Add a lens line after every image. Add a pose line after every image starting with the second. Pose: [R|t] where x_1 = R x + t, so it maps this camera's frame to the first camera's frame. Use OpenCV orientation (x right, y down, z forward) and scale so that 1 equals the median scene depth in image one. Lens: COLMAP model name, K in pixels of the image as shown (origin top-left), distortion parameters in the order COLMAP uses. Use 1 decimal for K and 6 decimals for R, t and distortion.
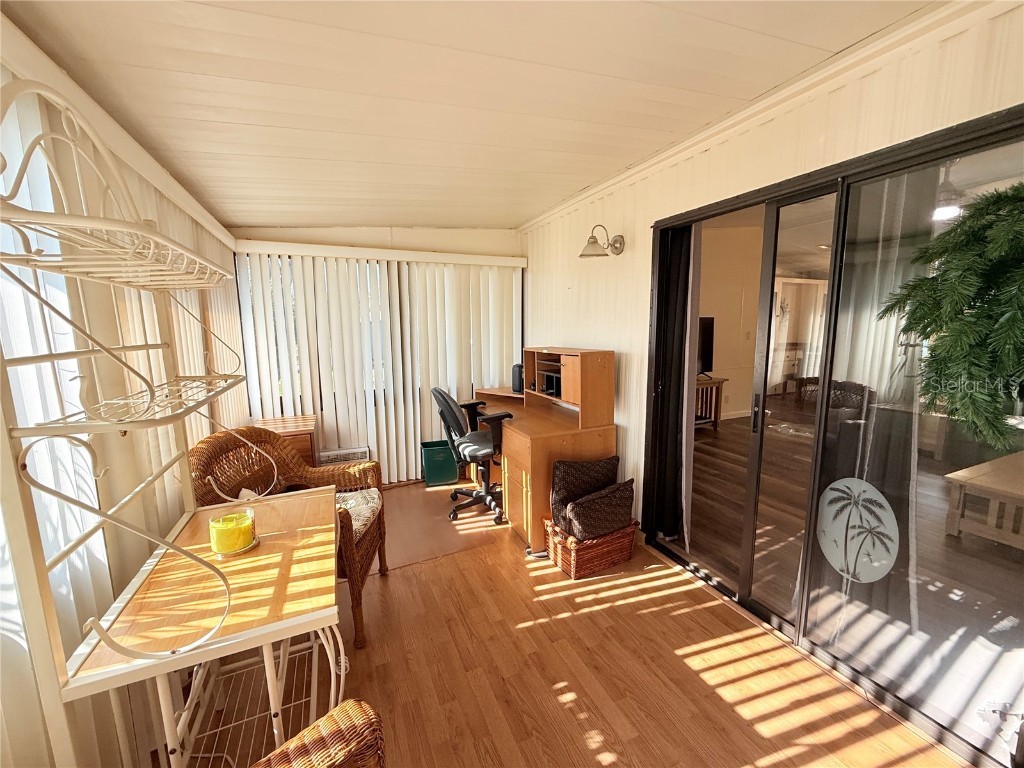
lens RADIAL K [[407.6, 0, 507.9], [0, 407.6, 389.2], [0, 0, 1]] dist [-0.004112, 0.001010]
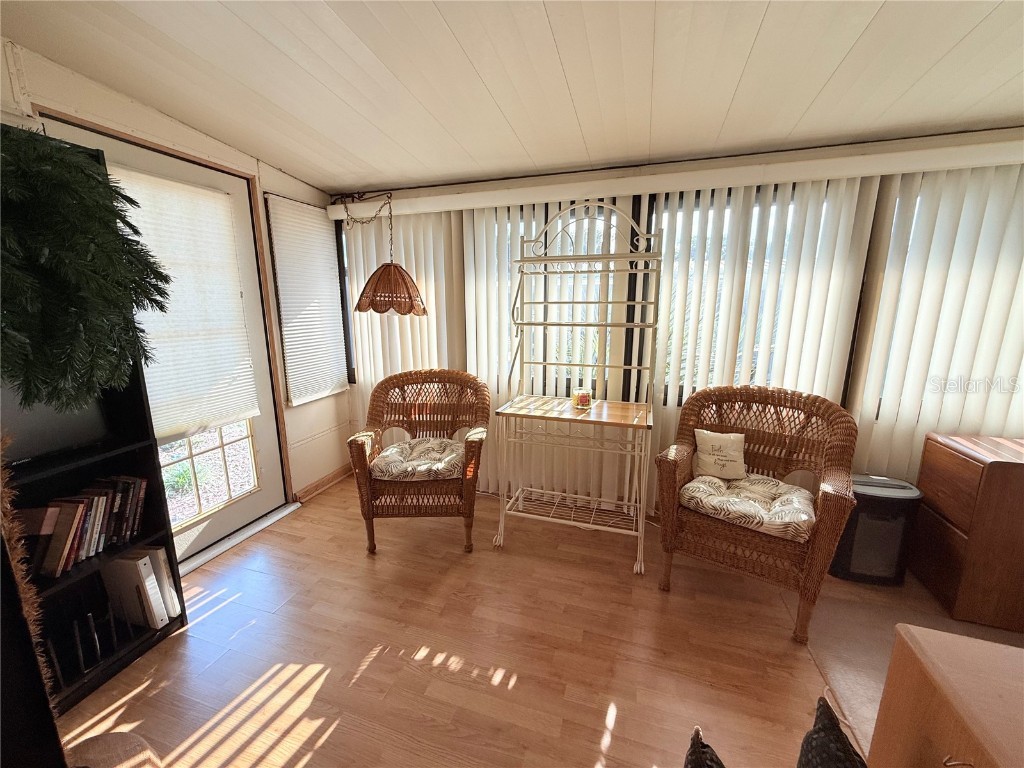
lens RADIAL K [[407.6, 0, 513.5], [0, 407.6, 385.3], [0, 0, 1]] dist [-0.004112, 0.001010]
pose [[-0.663406, 0.158030, -0.731382, 0.720445], [-0.105588, 0.947892, 0.300586, -0.197459], [0.740773, 0.276635, -0.612151, 1.425814]]
